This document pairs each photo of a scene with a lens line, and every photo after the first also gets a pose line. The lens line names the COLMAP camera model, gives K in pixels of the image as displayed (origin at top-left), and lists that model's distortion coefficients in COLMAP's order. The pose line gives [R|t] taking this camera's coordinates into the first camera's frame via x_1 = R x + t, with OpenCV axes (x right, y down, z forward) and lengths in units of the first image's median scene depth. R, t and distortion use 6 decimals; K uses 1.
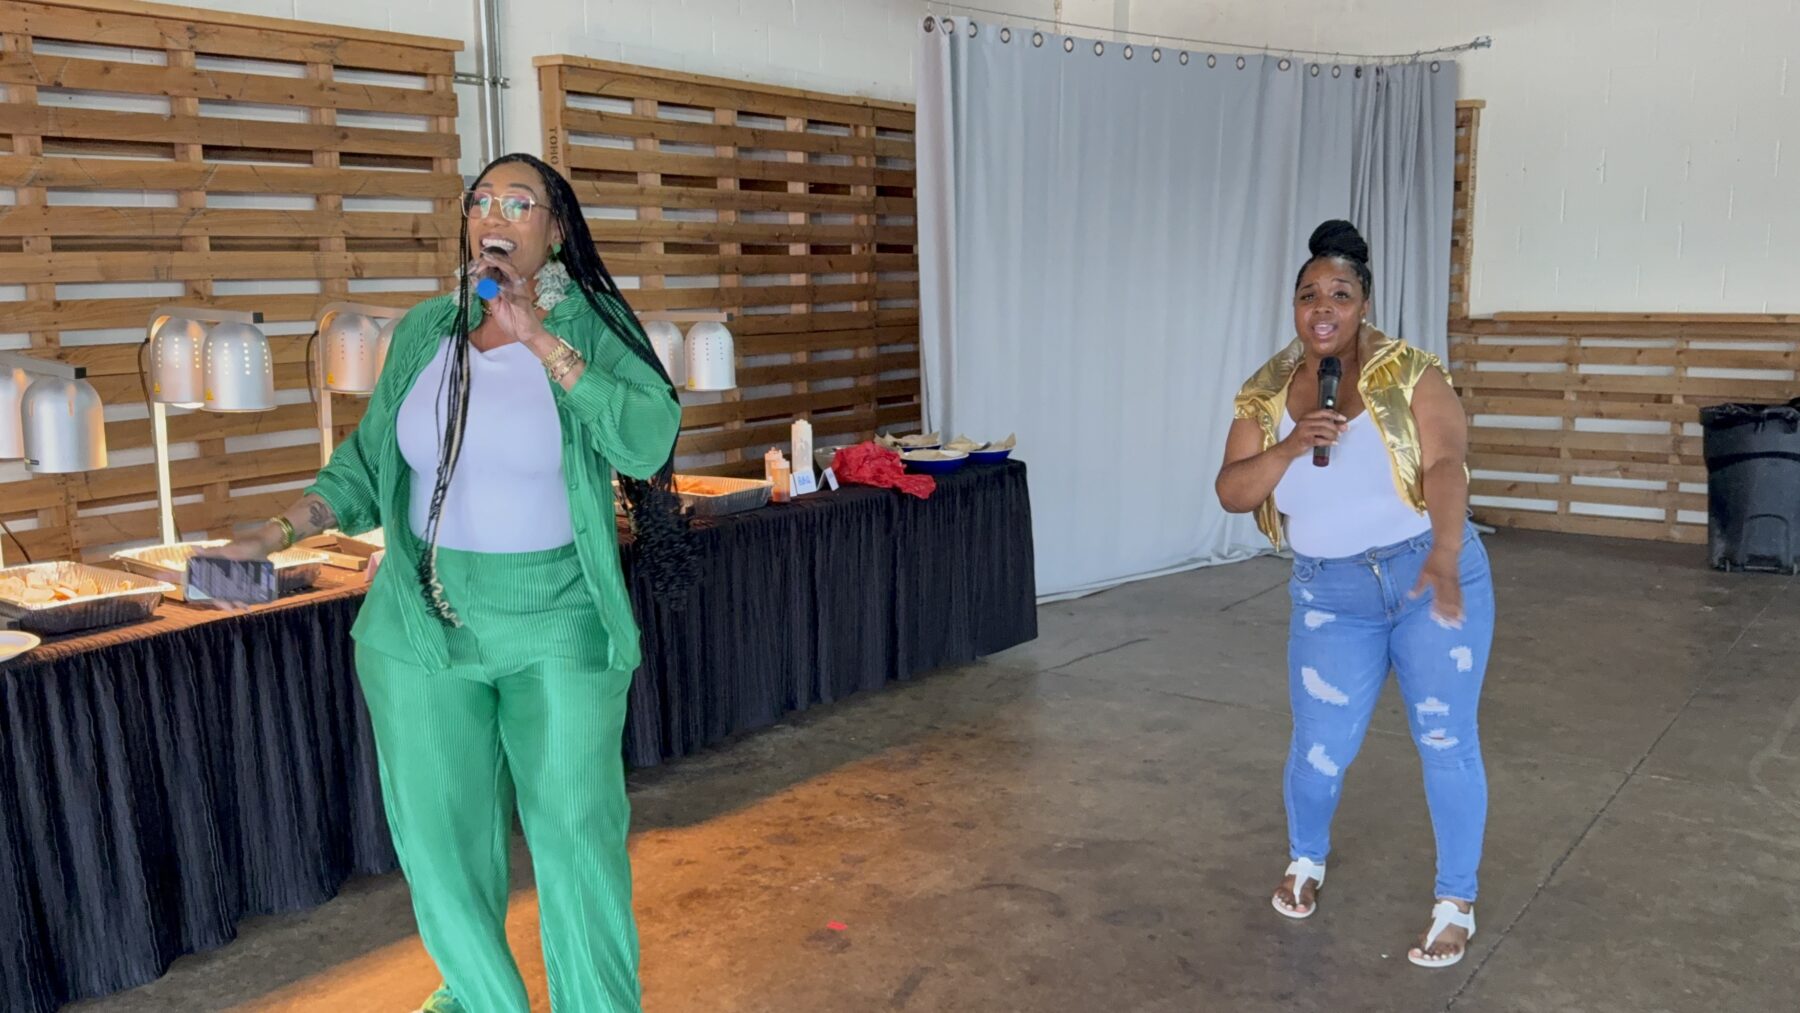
lens RADIAL K [[1585.0, 0, 861.7], [0, 1585.0, 501.5], [0, 0, 1]] dist [0.130551, -0.249921]
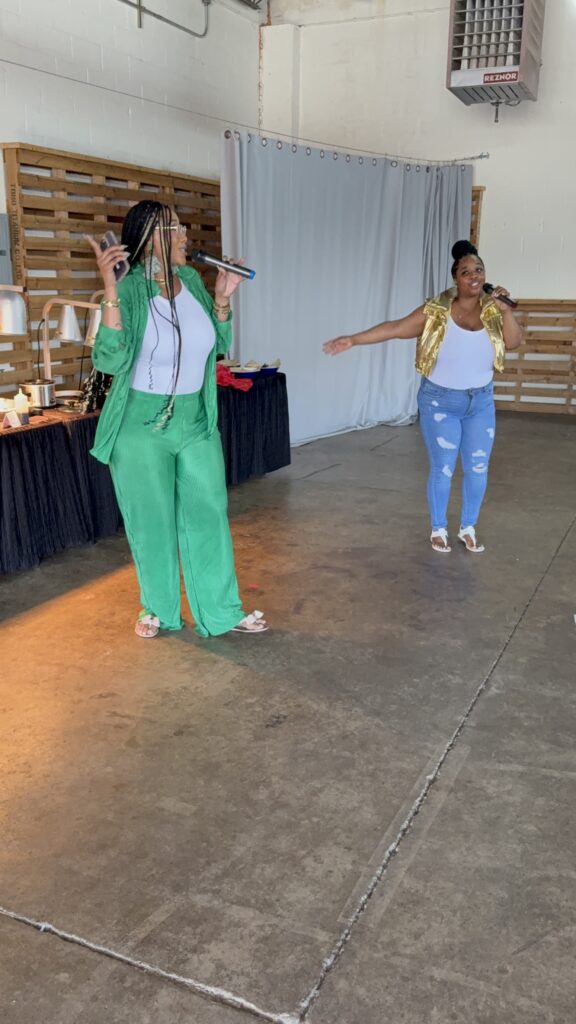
lens RADIAL K [[901.7, 0, 277.7], [0, 901.7, 515.7], [0, 0, 1]] dist [0.130551, -0.249921]
pose [[0.980473, -0.033305, 0.193813, -0.120489], [0.010517, 0.993024, 0.117439, 0.017160], [-0.196372, -0.113107, 0.973984, -0.096554]]
